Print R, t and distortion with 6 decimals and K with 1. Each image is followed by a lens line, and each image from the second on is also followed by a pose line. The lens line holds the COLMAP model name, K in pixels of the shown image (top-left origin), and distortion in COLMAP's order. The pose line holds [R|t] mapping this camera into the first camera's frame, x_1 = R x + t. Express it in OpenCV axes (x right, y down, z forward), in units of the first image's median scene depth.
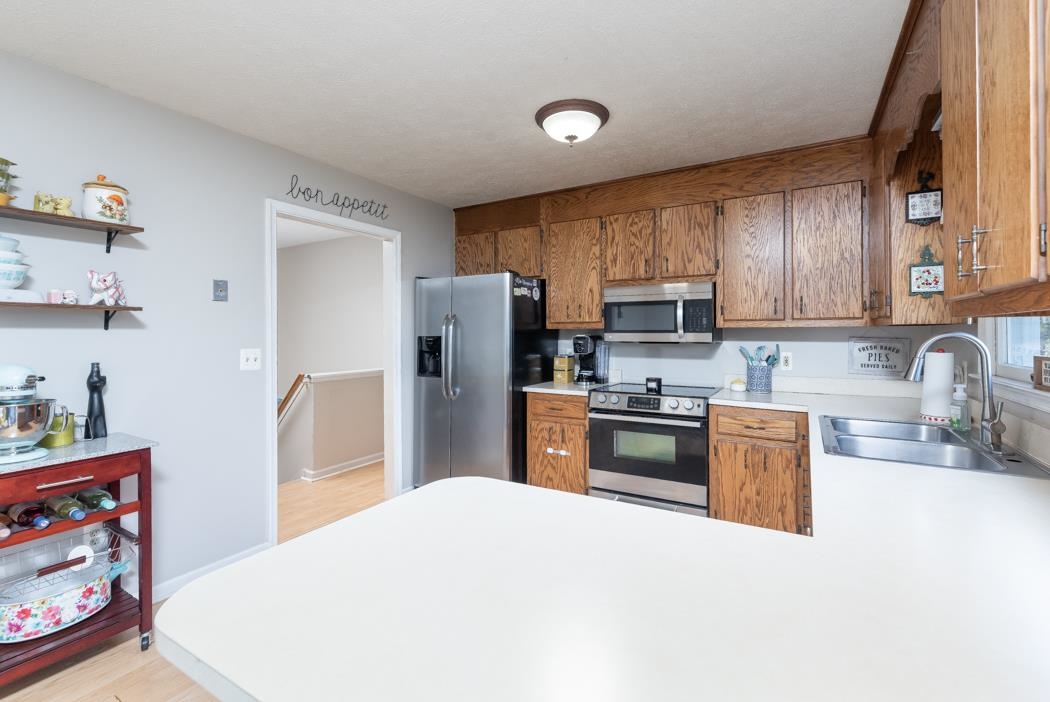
lens RADIAL K [[455.7, 0, 529.7], [0, 455.7, 329.6], [0, 0, 1]] dist [-0.004474, 0.001858]
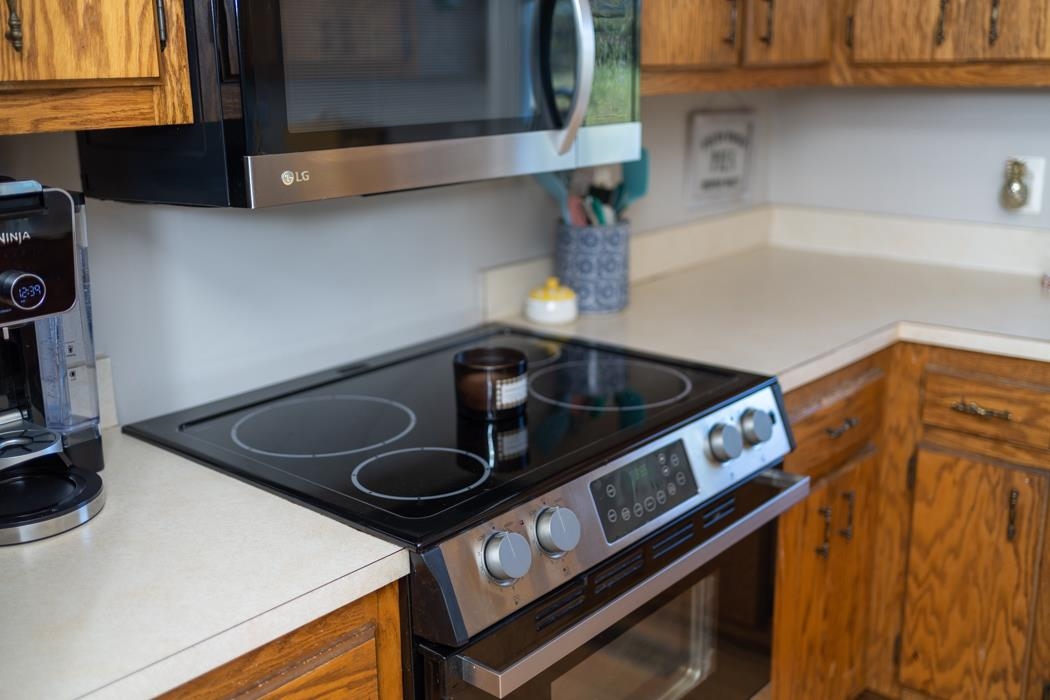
lens RADIAL K [[1071.4, 0, 520.4], [0, 1071.4, 345.9], [0, 0, 1]] dist [0.008106, 0.000000]
pose [[0.187397, -0.256962, 0.948079, -0.204975], [0.004275, 0.965382, 0.260806, -0.028544], [-0.982275, -0.044821, 0.182008, 0.961389]]
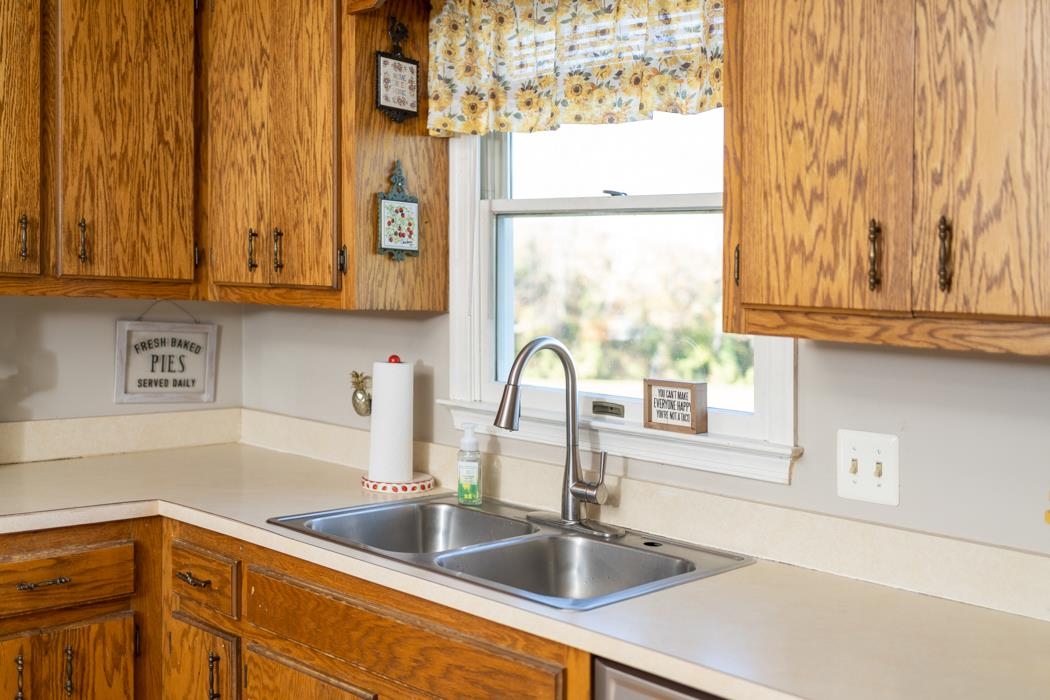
lens RADIAL K [[1071.4, 0, 522.4], [0, 1071.4, 303.2], [0, 0, 1]] dist [0.008106, 0.000000]
pose [[0.210698, 0.002845, 0.977547, -0.214520], [-0.050184, 0.998709, 0.007910, -0.026089], [-0.976262, -0.050723, 0.210569, 0.407591]]
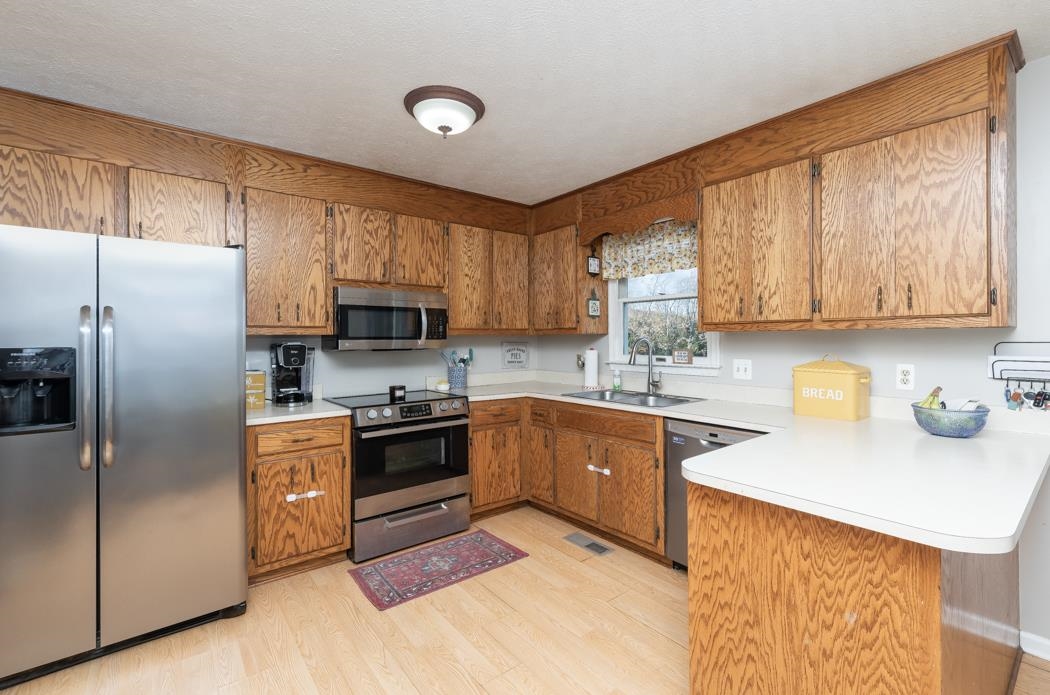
lens RADIAL K [[456.6, 0, 528.8], [0, 456.6, 339.0], [0, 0, 1]] dist [0.003252, 0.000475]
pose [[0.359660, 0.001492, 0.933082, -0.577173], [-0.001676, 0.999998, -0.000953, 0.006591], [-0.933082, -0.001221, 0.359662, 0.414728]]
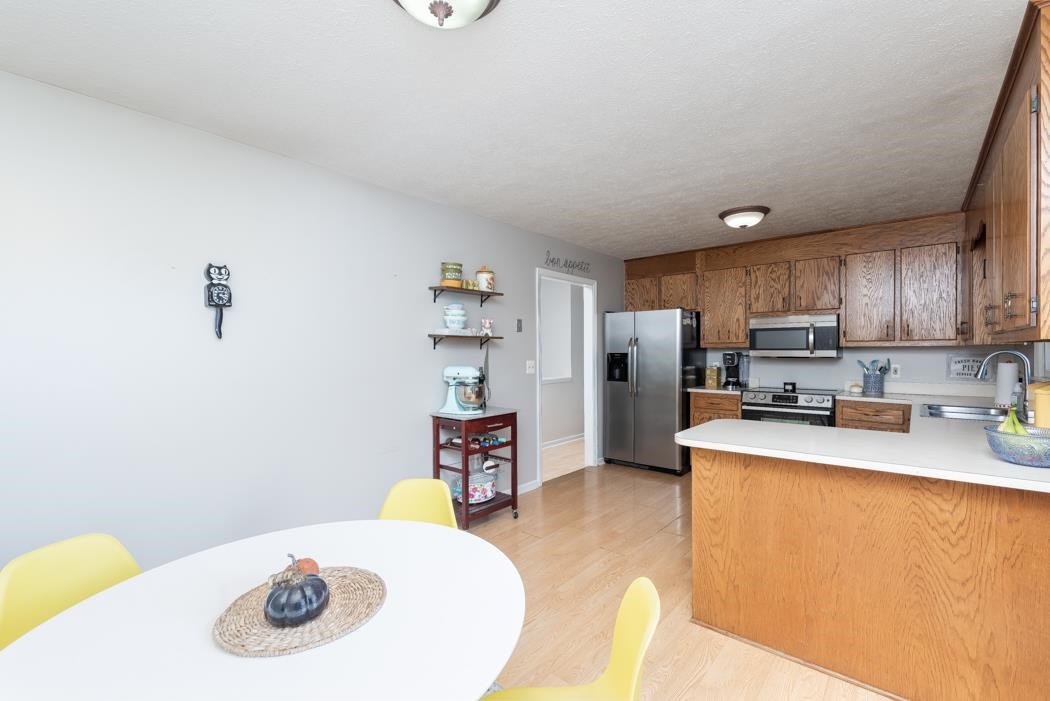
lens RADIAL K [[455.7, 0, 526.4], [0, 455.7, 352.7], [0, 0, 1]] dist [-0.004474, 0.001858]
pose [[0.986128, -0.001225, -0.165982, -0.318552], [0.003170, 0.999929, 0.011455, -0.004647], [0.165956, -0.011823, 0.986062, -0.557669]]
